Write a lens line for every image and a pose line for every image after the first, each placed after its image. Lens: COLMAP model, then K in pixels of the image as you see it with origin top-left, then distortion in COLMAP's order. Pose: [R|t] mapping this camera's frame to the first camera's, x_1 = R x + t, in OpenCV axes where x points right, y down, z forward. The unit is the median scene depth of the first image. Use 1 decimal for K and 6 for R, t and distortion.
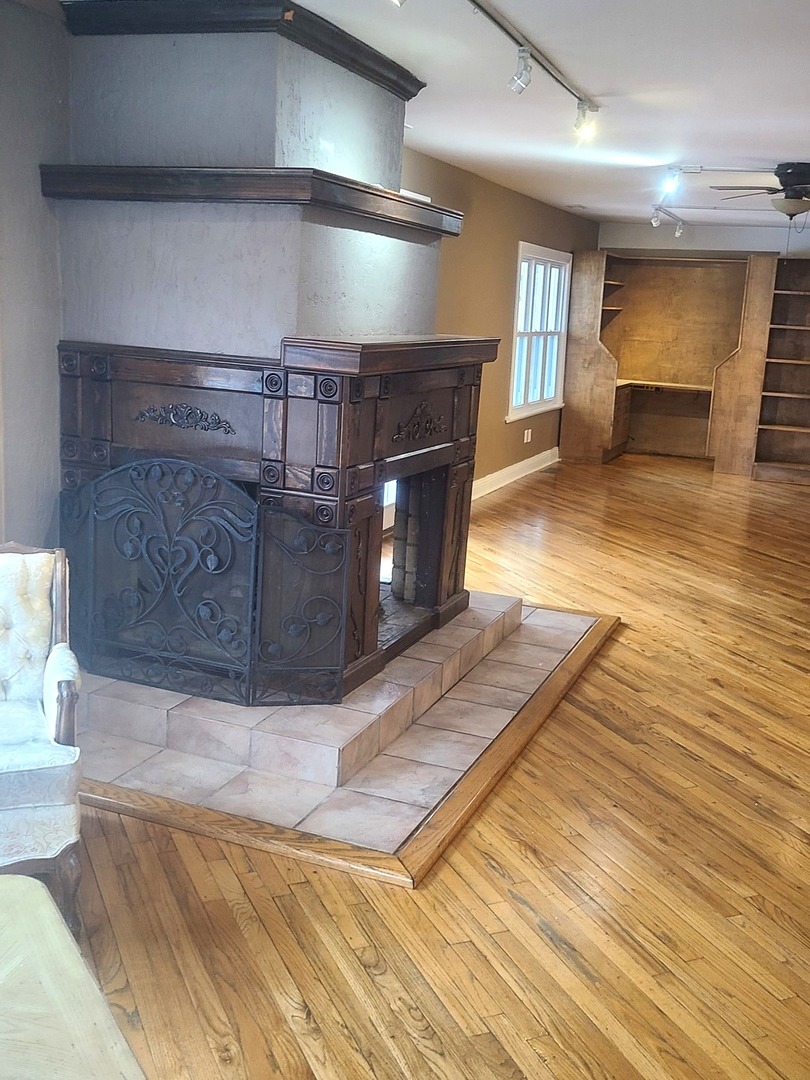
lens RADIAL K [[1089.9, 0, 403.9], [0, 1089.9, 512.6], [0, 0, 1]] dist [0.007327, 0.004999]
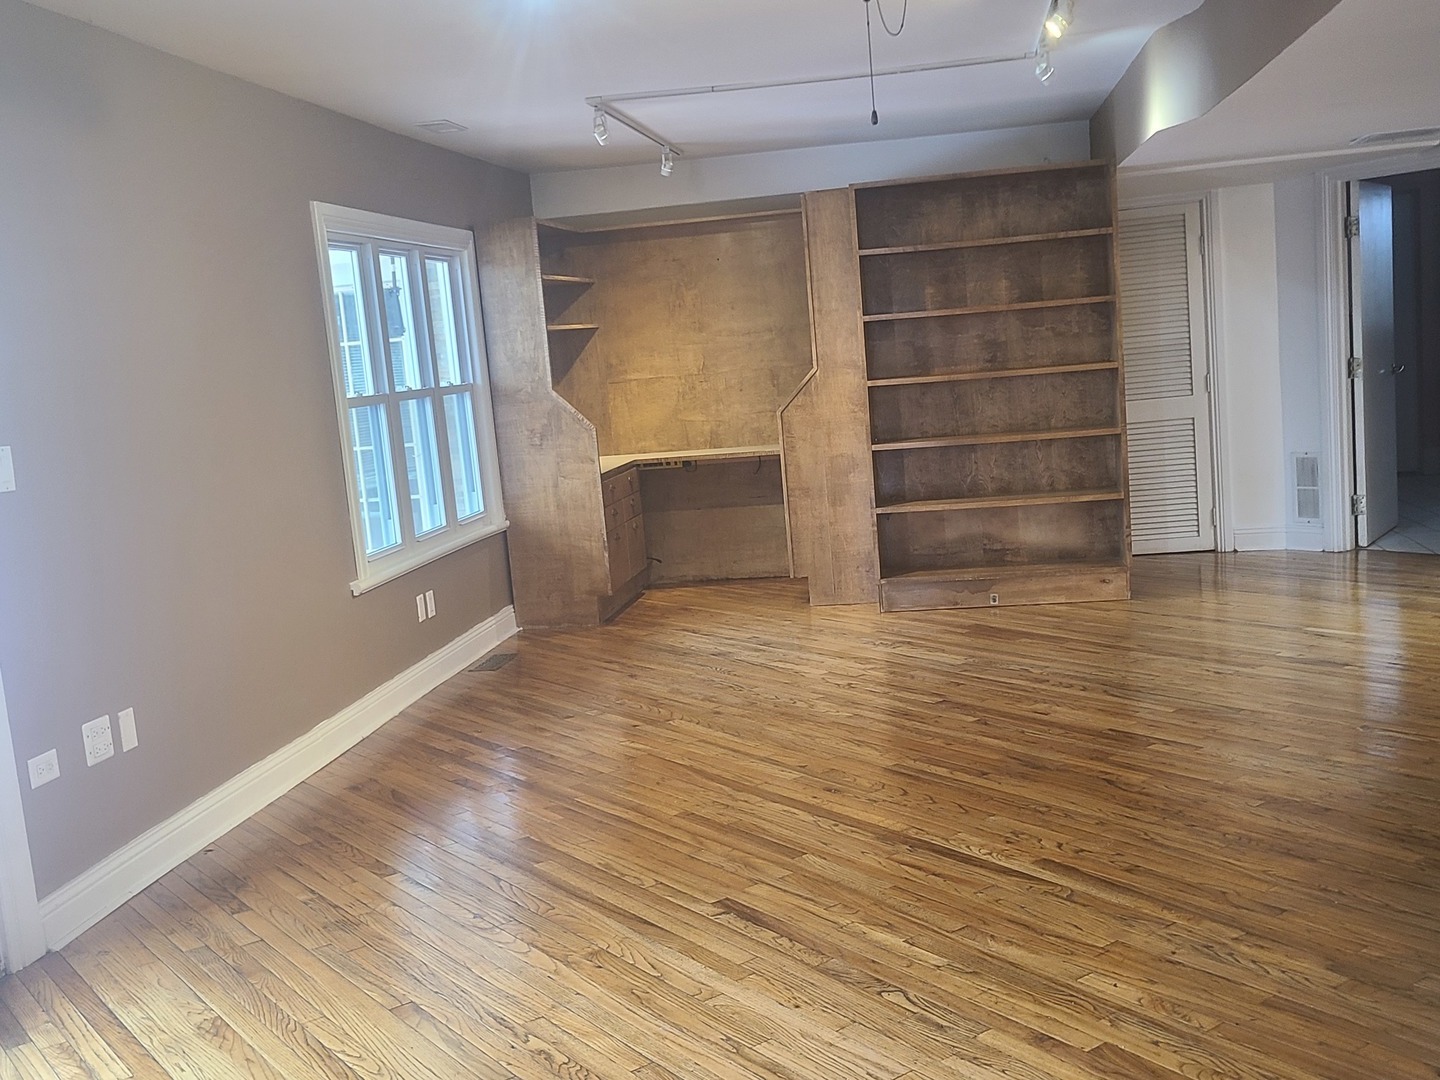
lens RADIAL K [[1453.3, 0, 720.0], [0, 1453.3, 540.0], [0, 0, 1]] dist [0.007327, 0.004999]
pose [[0.966596, -0.158133, 0.201707, 0.107295], [0.170126, 0.984463, -0.043466, -0.046036], [-0.191700, 0.076330, 0.978481, 0.325589]]
